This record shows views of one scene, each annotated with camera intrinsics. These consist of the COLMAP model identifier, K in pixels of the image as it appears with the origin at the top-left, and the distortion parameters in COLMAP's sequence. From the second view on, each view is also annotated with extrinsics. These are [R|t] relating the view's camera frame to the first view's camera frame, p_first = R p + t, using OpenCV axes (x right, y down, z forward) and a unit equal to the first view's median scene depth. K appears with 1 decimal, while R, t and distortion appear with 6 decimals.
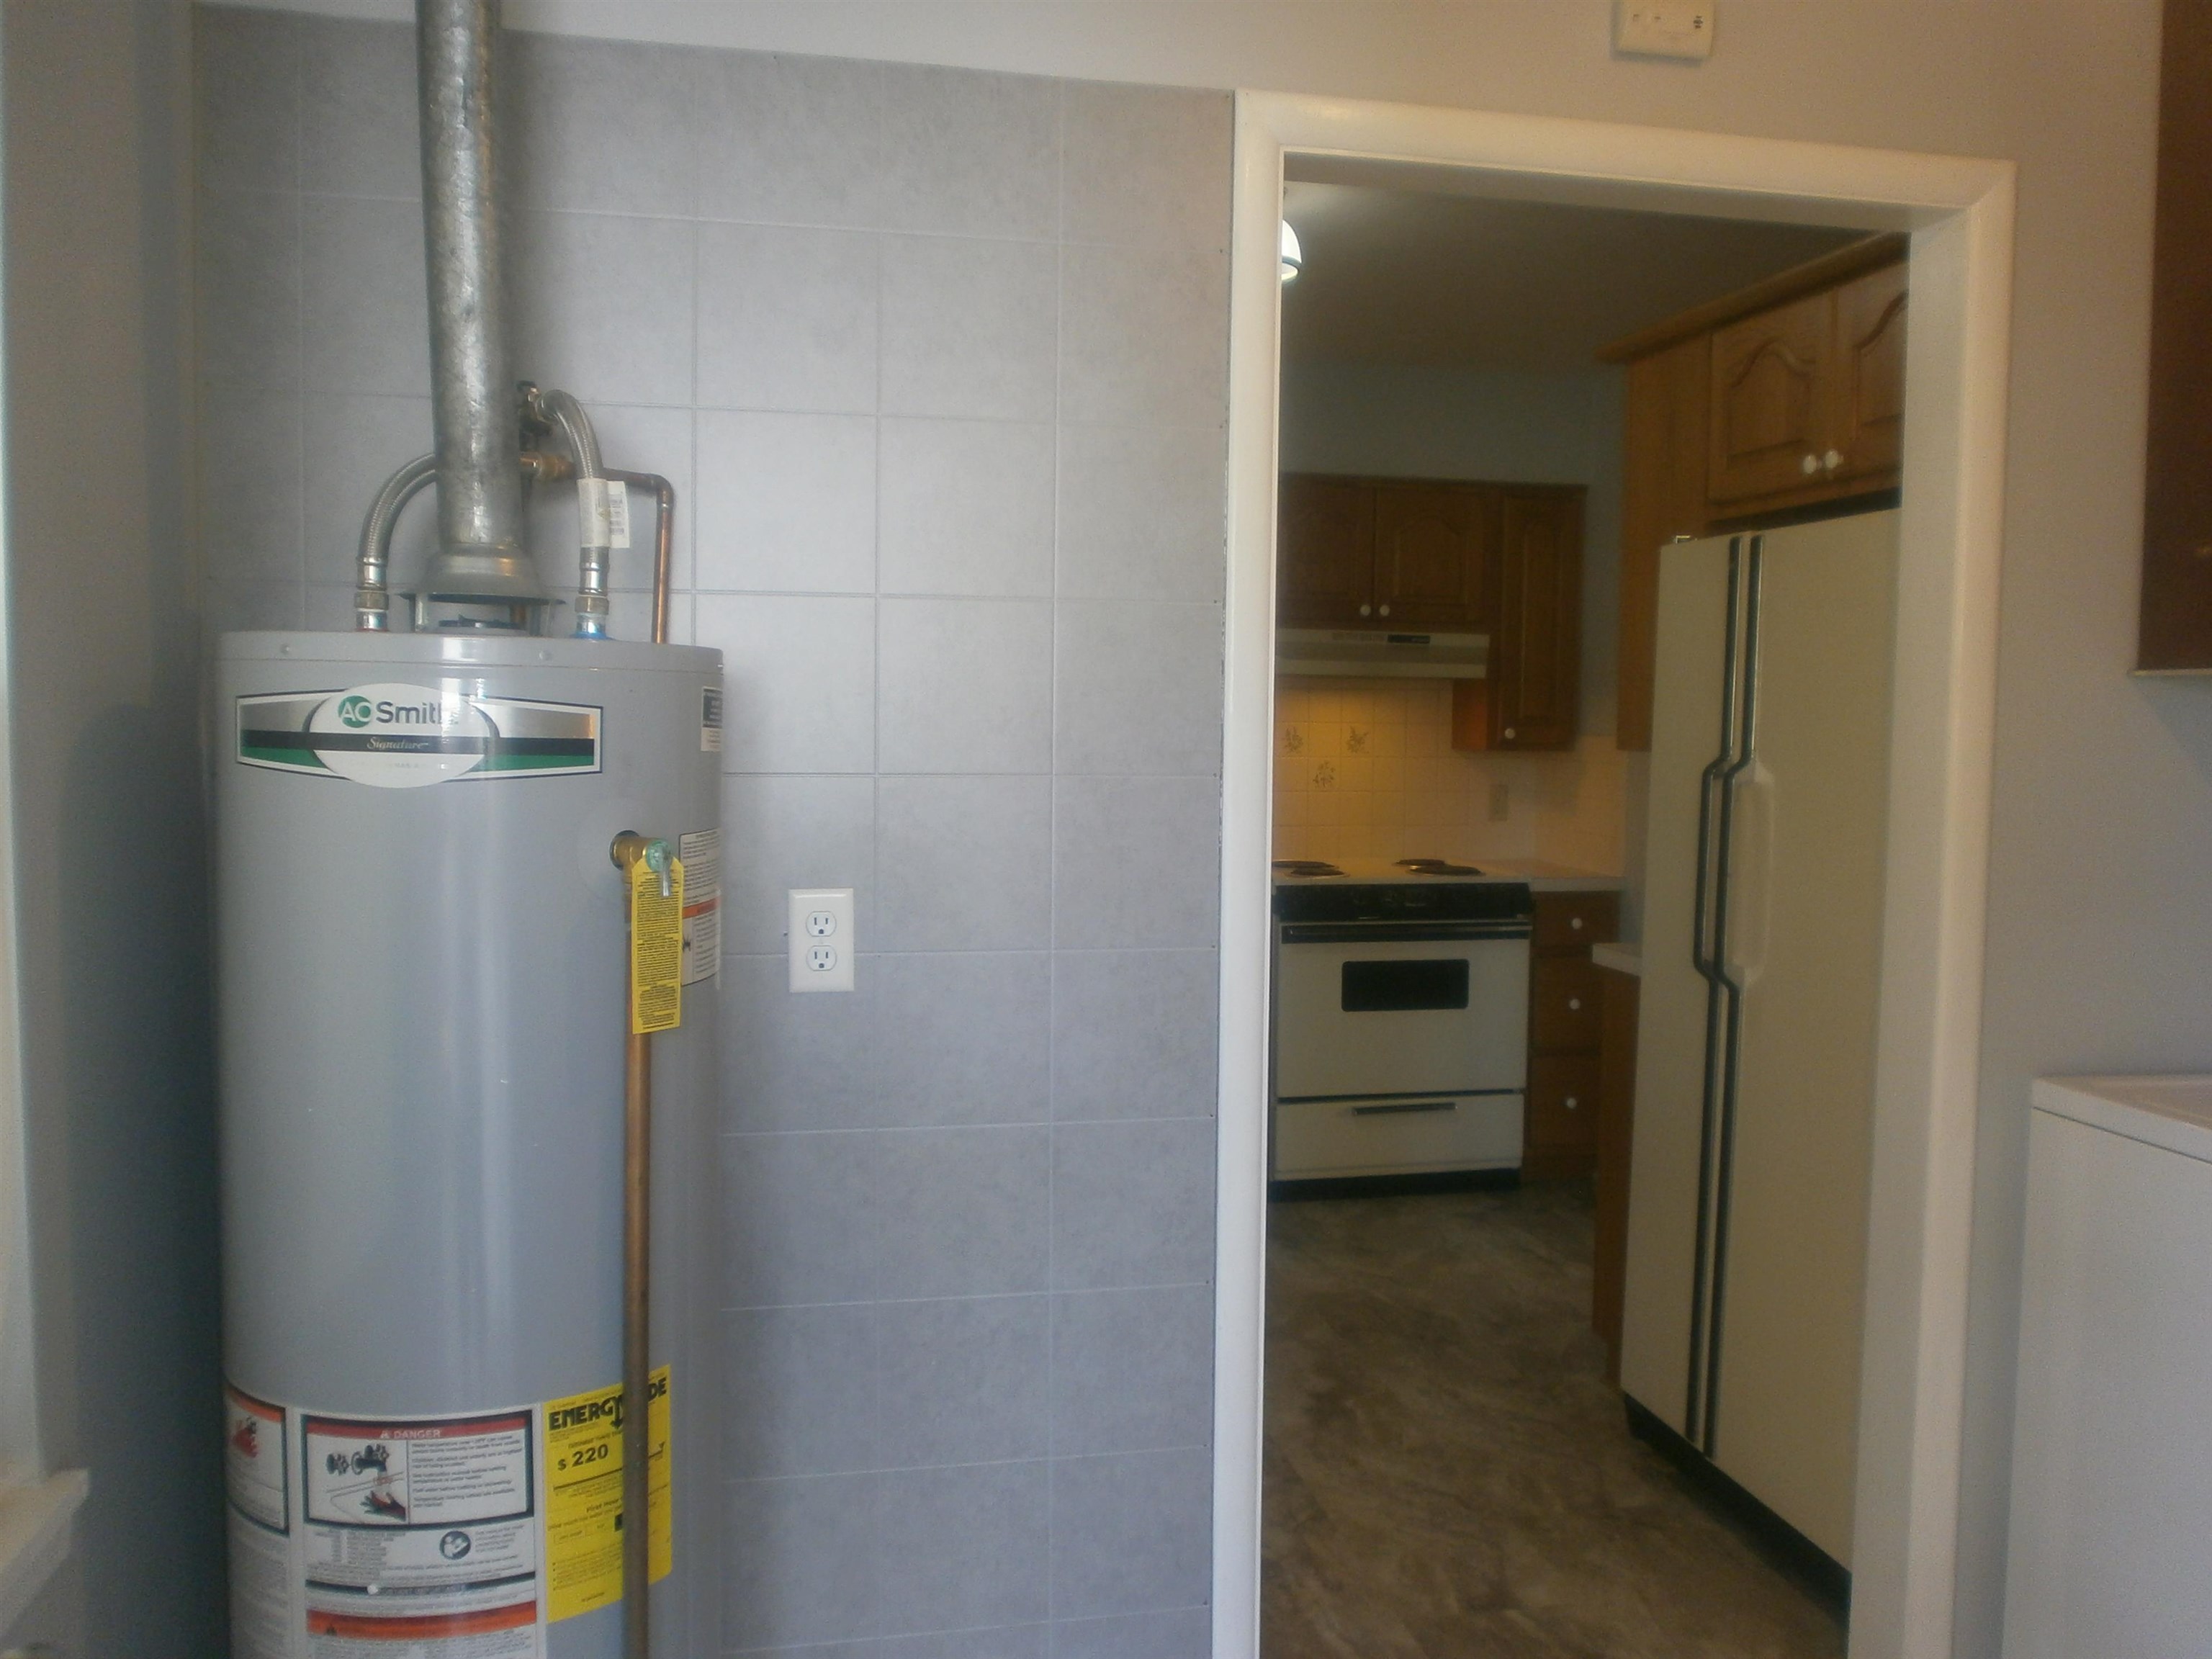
lens RADIAL K [[1808.0, 0, 1105.7], [0, 1808.0, 822.0], [0, 0, 1]] dist [-0.055006, 0.082208]
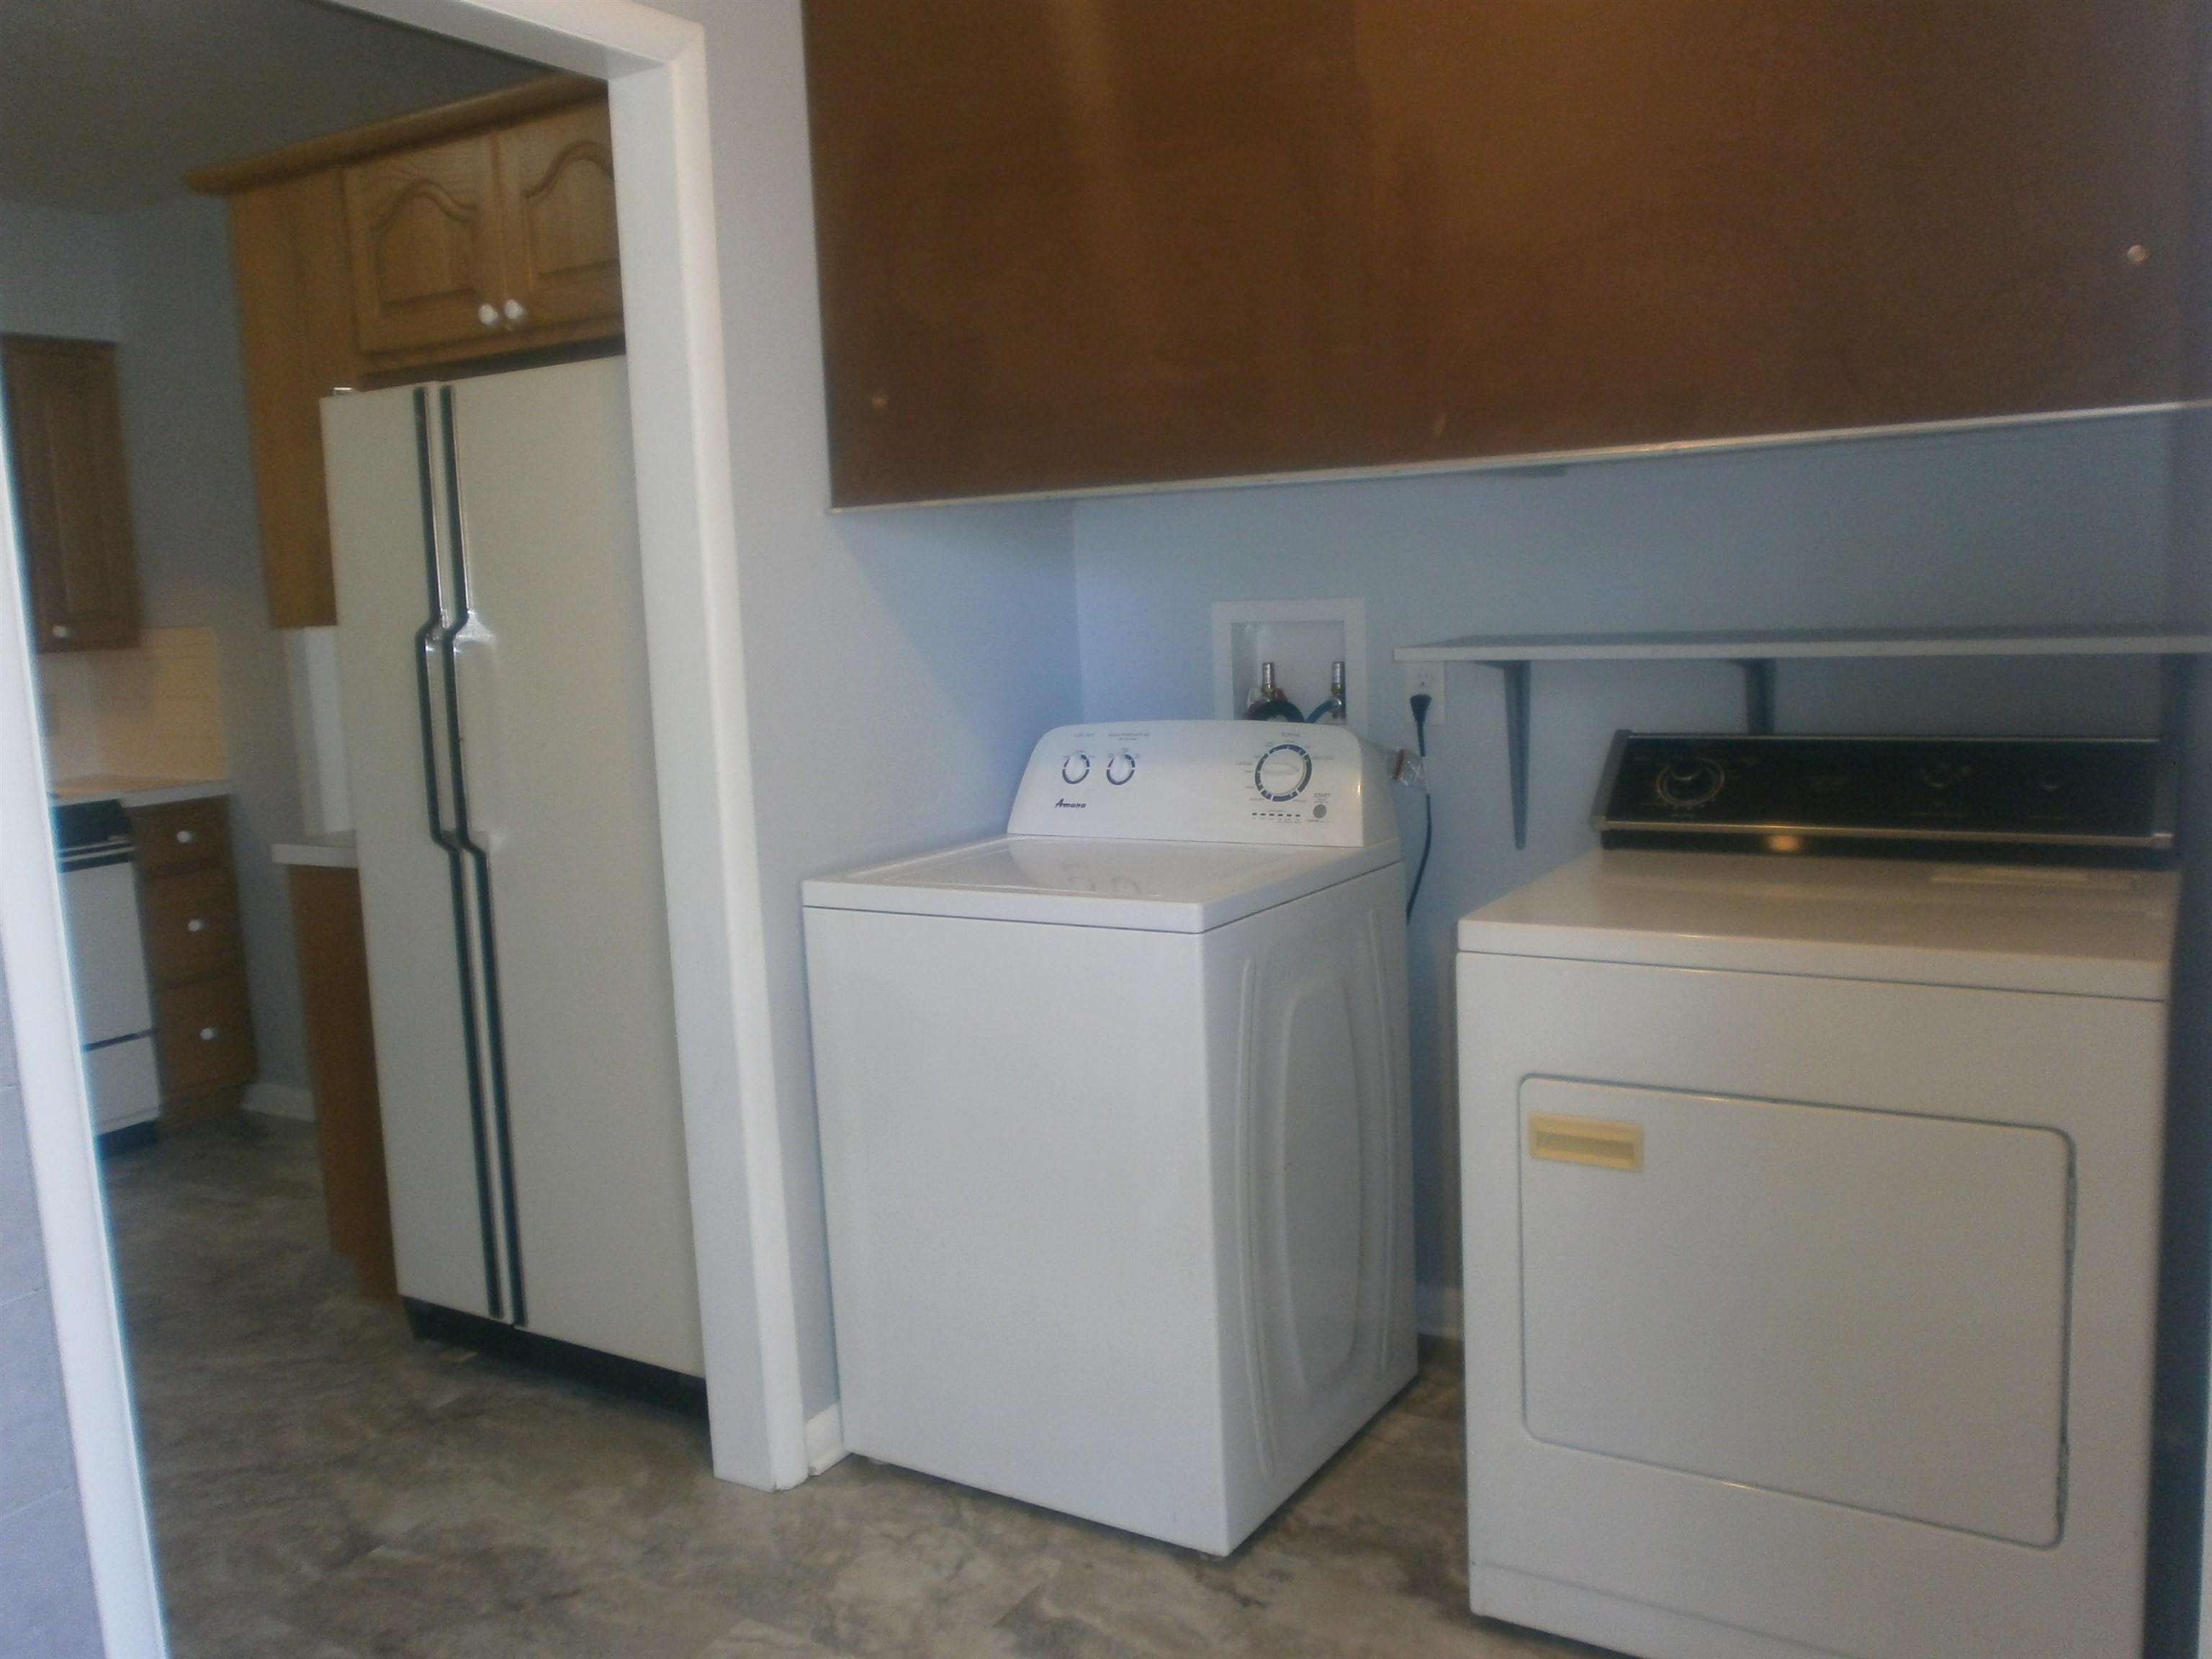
lens RADIAL K [[1808.0, 0, 1147.6], [0, 1808.0, 822.8], [0, 0, 1]] dist [-0.055006, 0.082208]
pose [[0.672094, -0.142389, 0.726646, -0.110572], [0.100694, 0.989796, 0.100819, 0.012716], [-0.733587, 0.005409, 0.679574, 0.066478]]
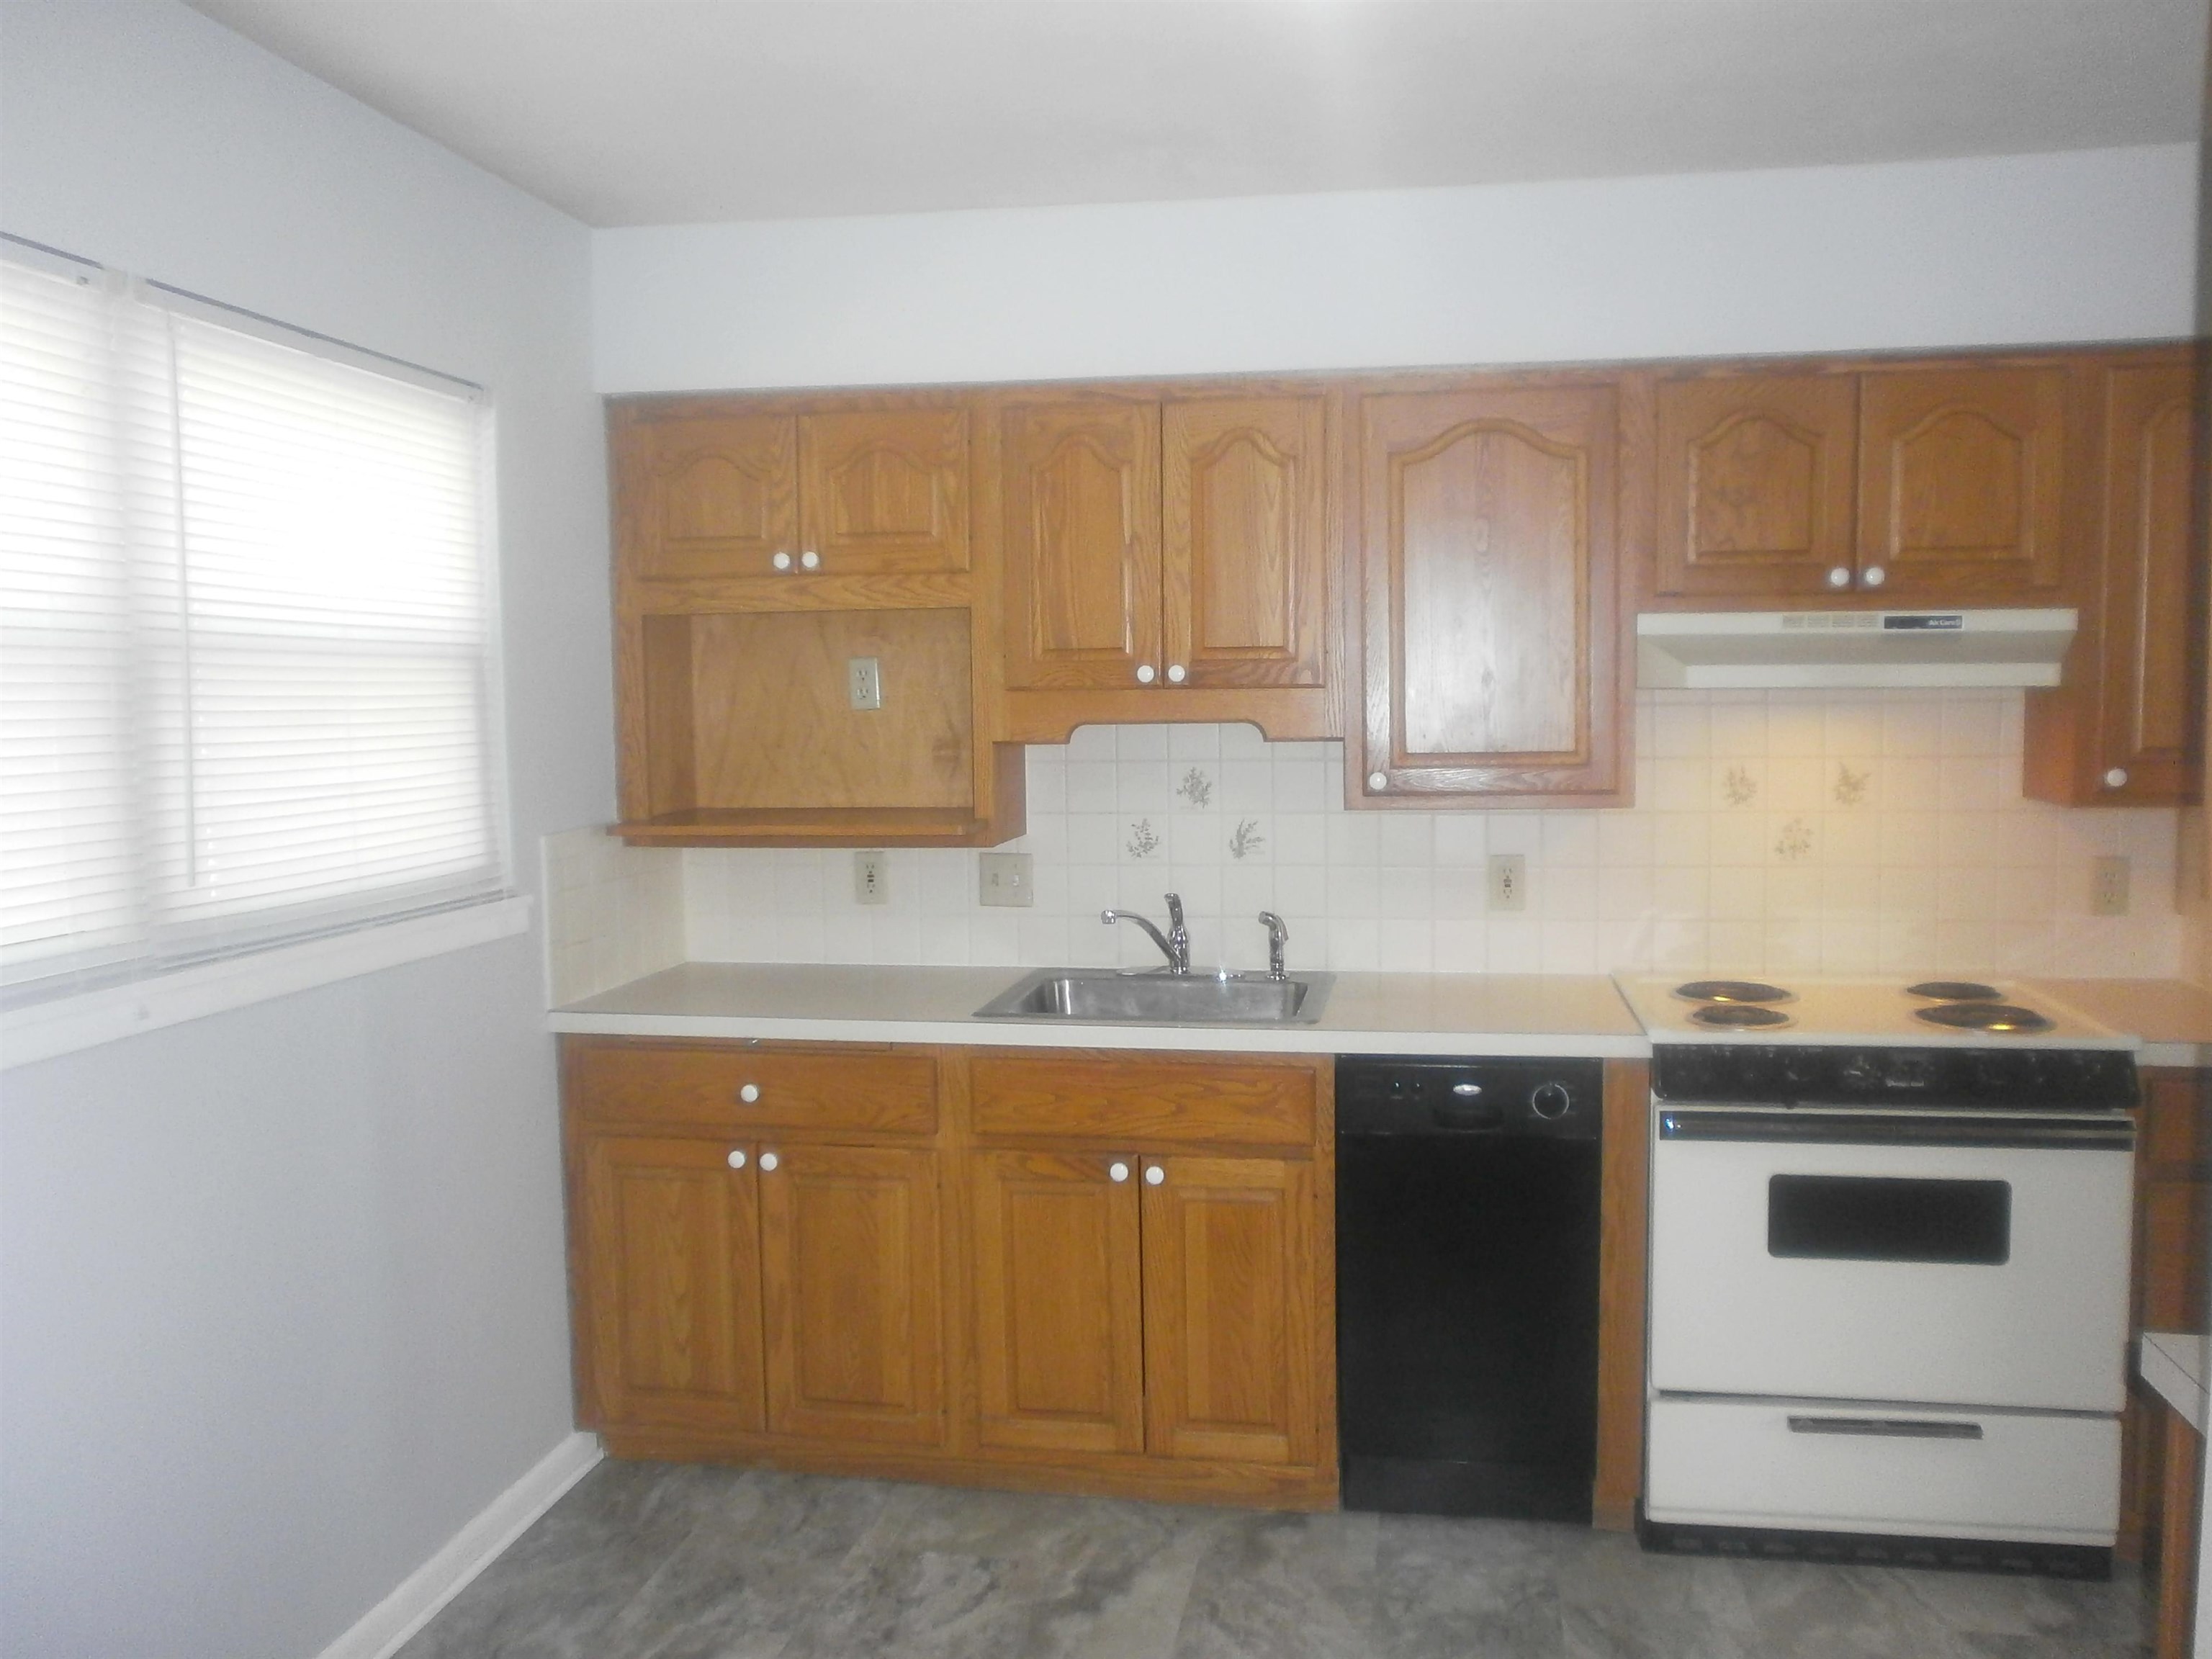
lens RADIAL K [[1808.0, 0, 1123.2], [0, 1808.0, 837.6], [0, 0, 1]] dist [-0.055006, 0.082208]
pose [[0.932188, 0.005721, -0.361930, 0.243115], [0.003180, 0.999707, 0.023992, -0.080260], [0.361961, -0.023516, 0.931896, 0.623718]]
